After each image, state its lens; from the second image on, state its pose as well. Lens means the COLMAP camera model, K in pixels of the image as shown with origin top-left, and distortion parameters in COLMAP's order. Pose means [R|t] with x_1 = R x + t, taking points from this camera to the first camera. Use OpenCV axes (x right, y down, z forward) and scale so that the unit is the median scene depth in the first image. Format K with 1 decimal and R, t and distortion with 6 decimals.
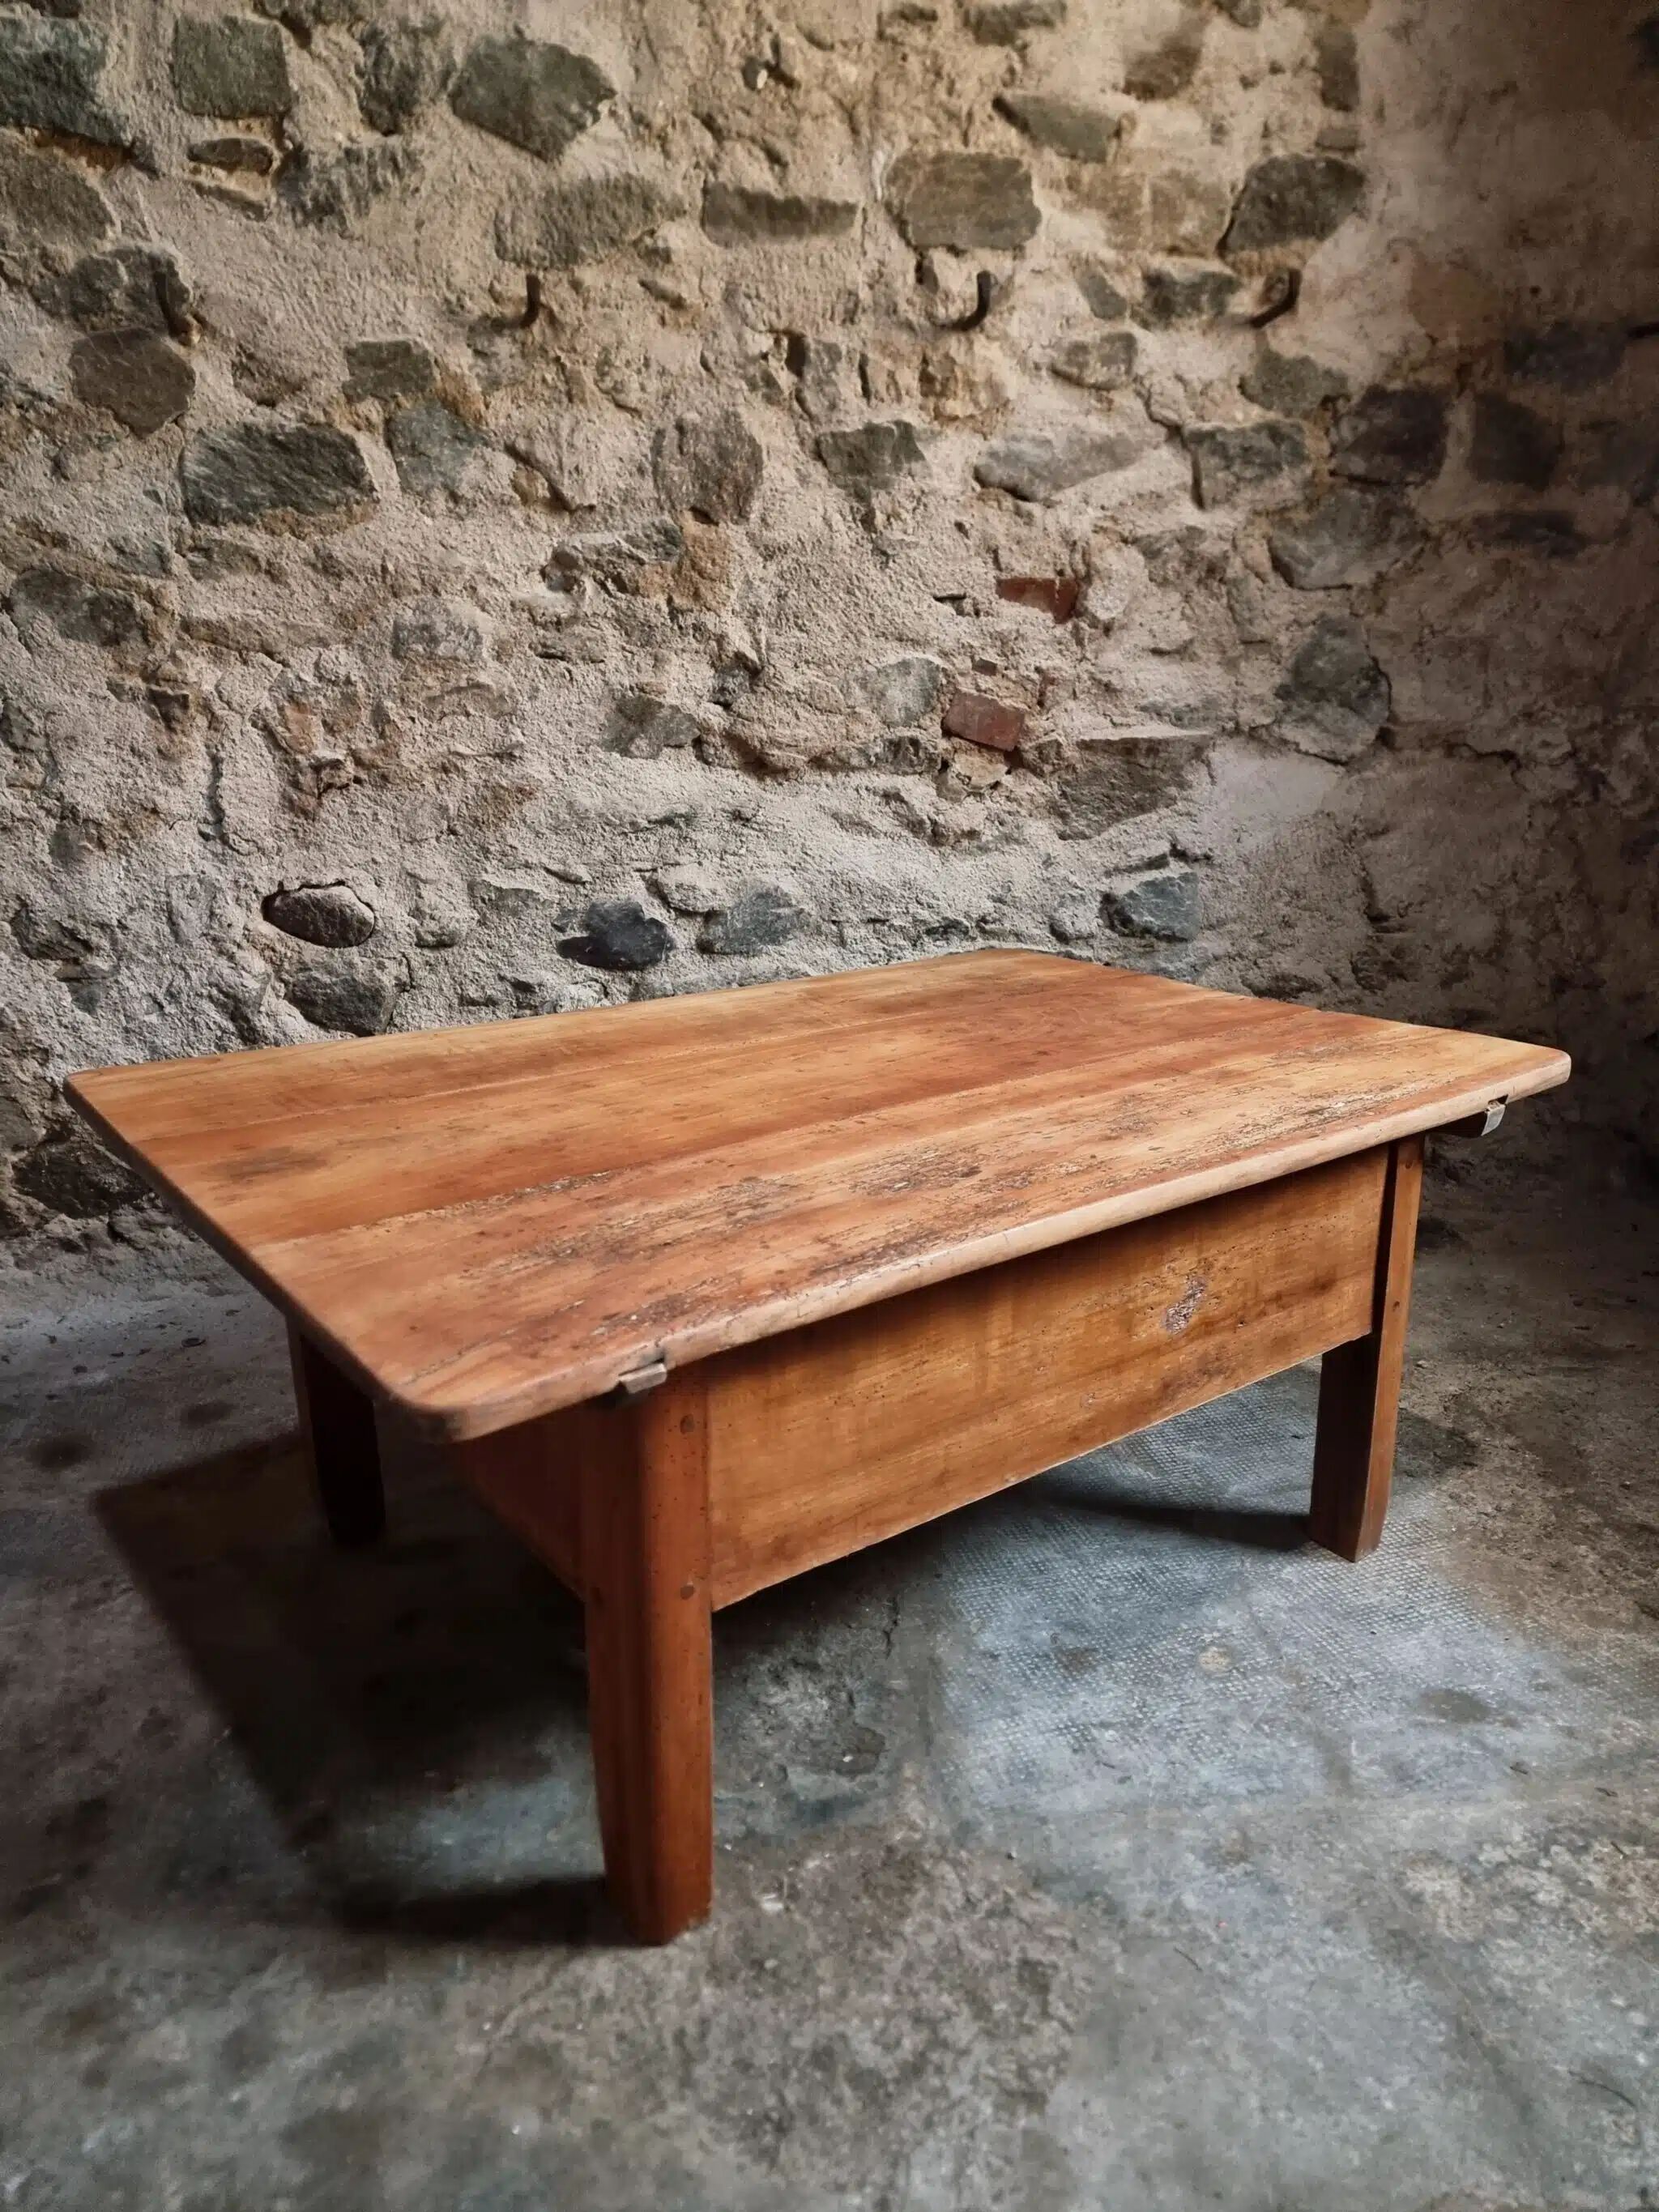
lens RADIAL K [[1529.7, 0, 807.0], [0, 1529.7, 1096.3], [0, 0, 1]] dist [0.077222, -0.071202]
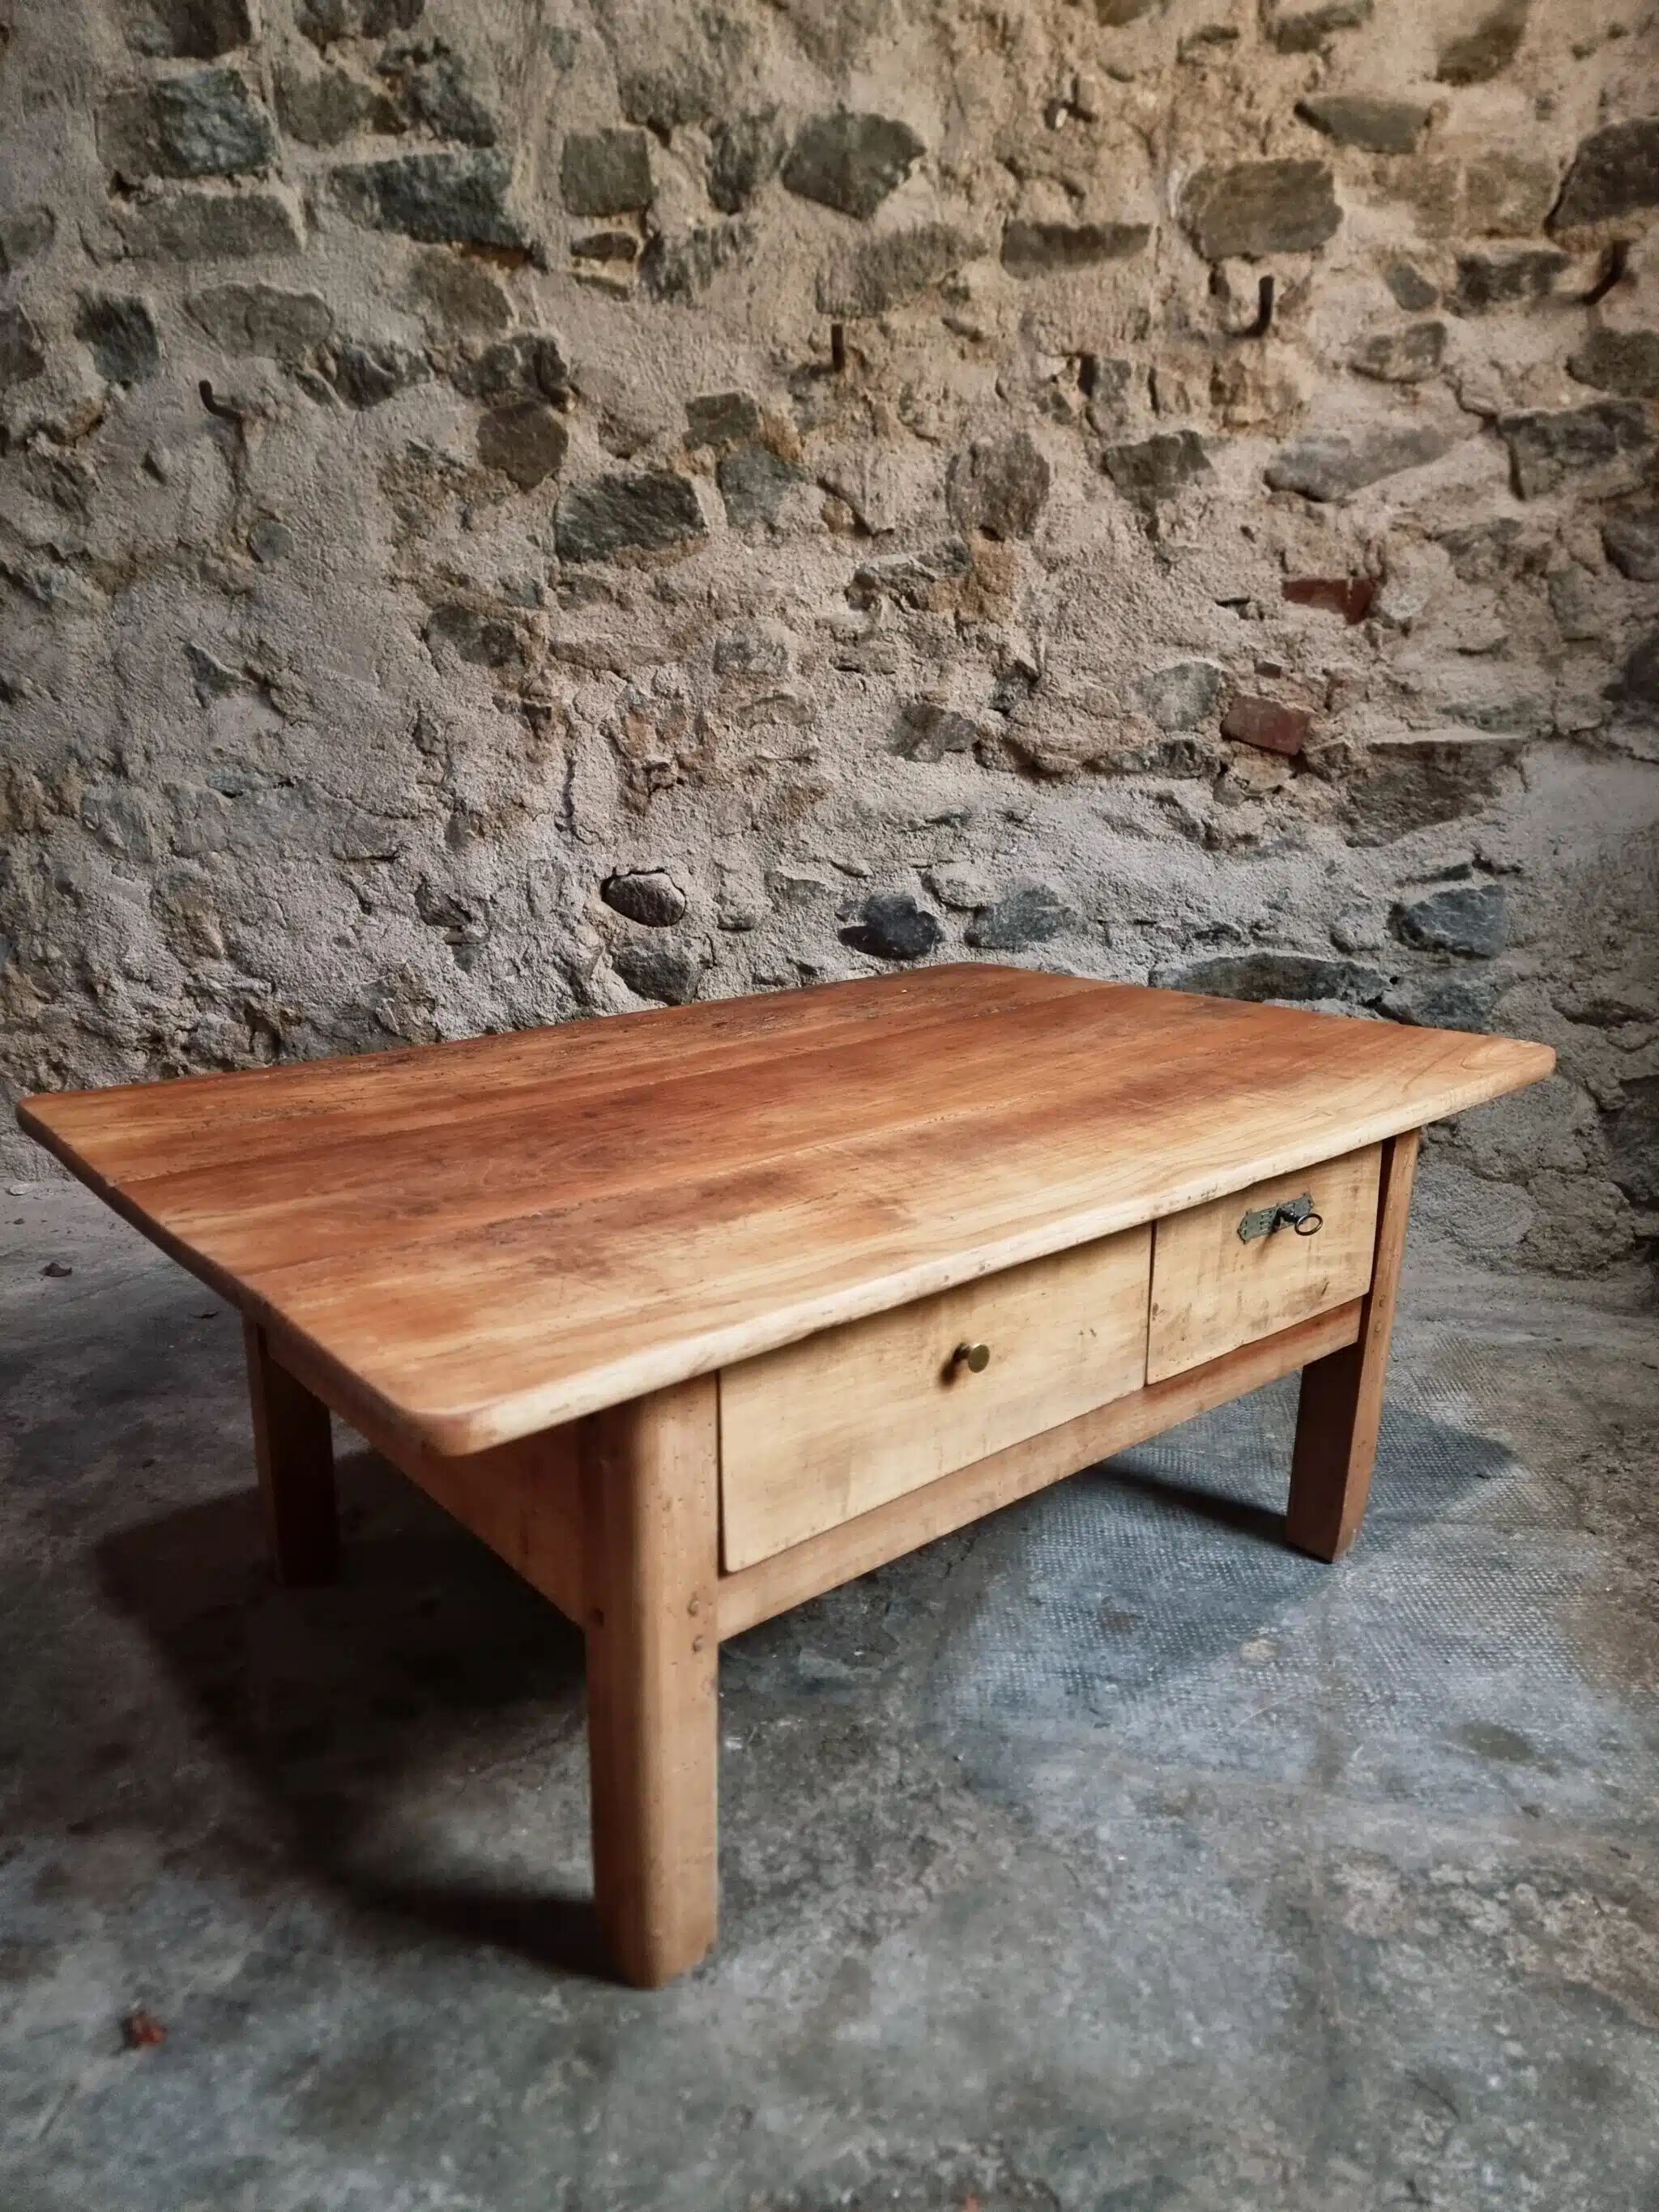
lens RADIAL K [[1524.4, 0, 803.9], [0, 1524.4, 1111.6], [0, 0, 1]] dist [0.081011, -0.076038]
pose [[0.935281, 0.083283, -0.343967, 0.206729], [-0.086975, 0.996199, 0.004713, 0.026731], [0.343052, 0.025509, 0.938970, -0.030340]]
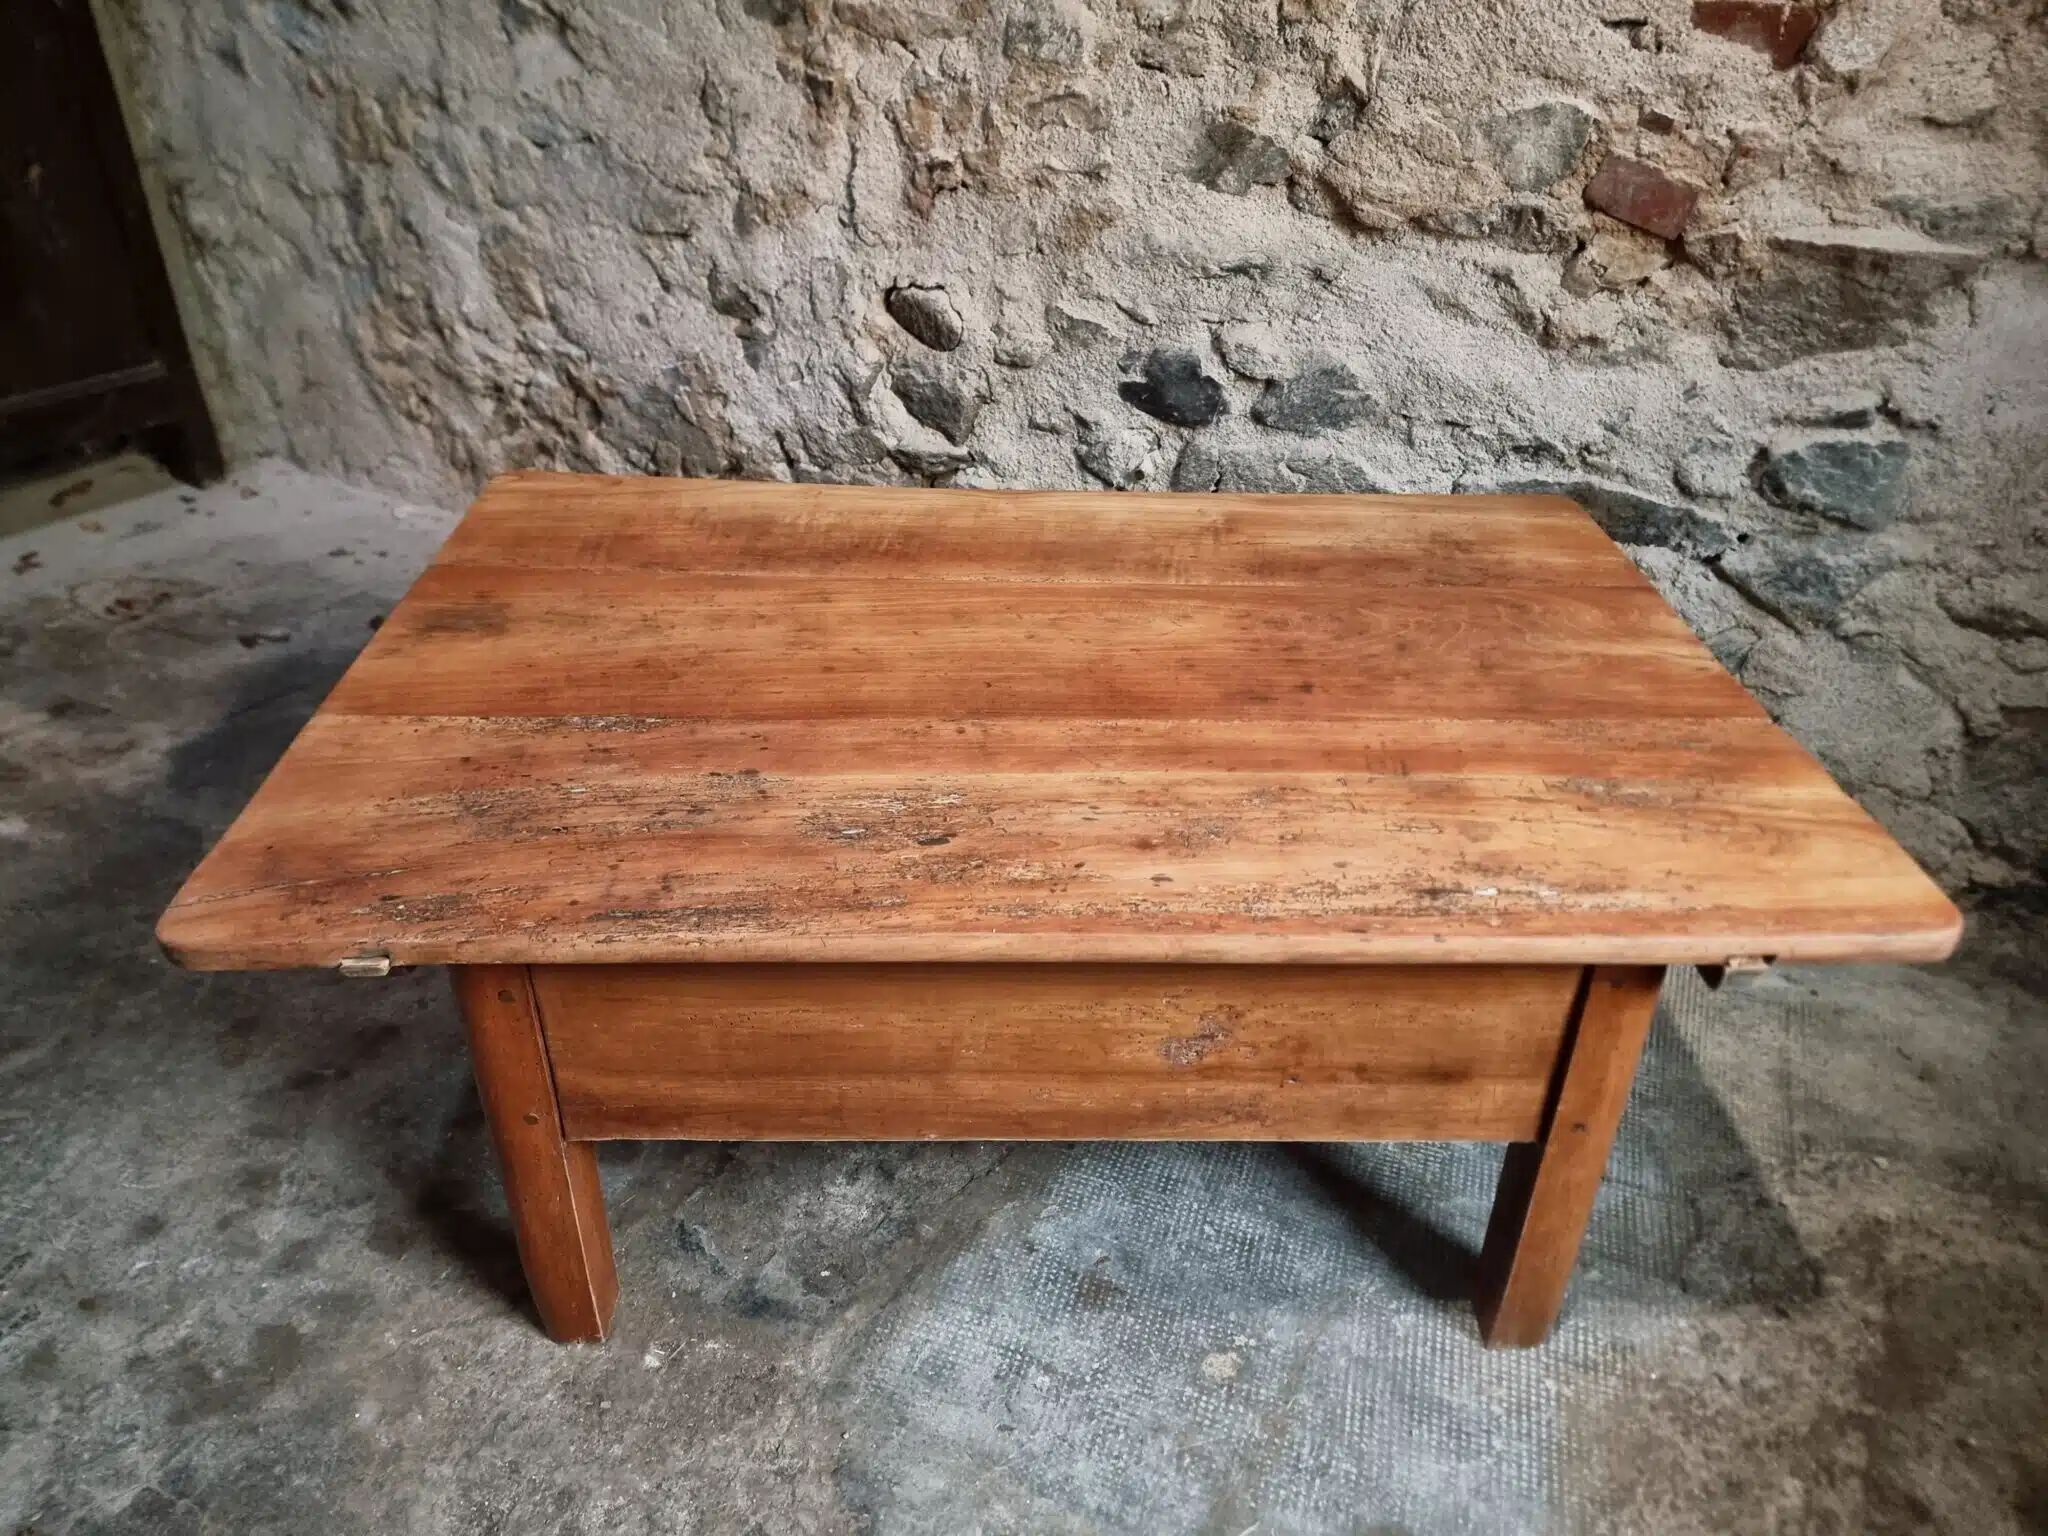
lens RADIAL K [[1427.8, 0, 1039.3], [0, 1427.8, 771.1], [0, 0, 1]] dist [0.058896, -0.038909]
pose [[0.812127, 0.326954, -0.483272, 0.327934], [-0.179615, 0.928124, 0.326075, -0.164972], [0.555148, -0.178011, 0.812480, 0.195644]]
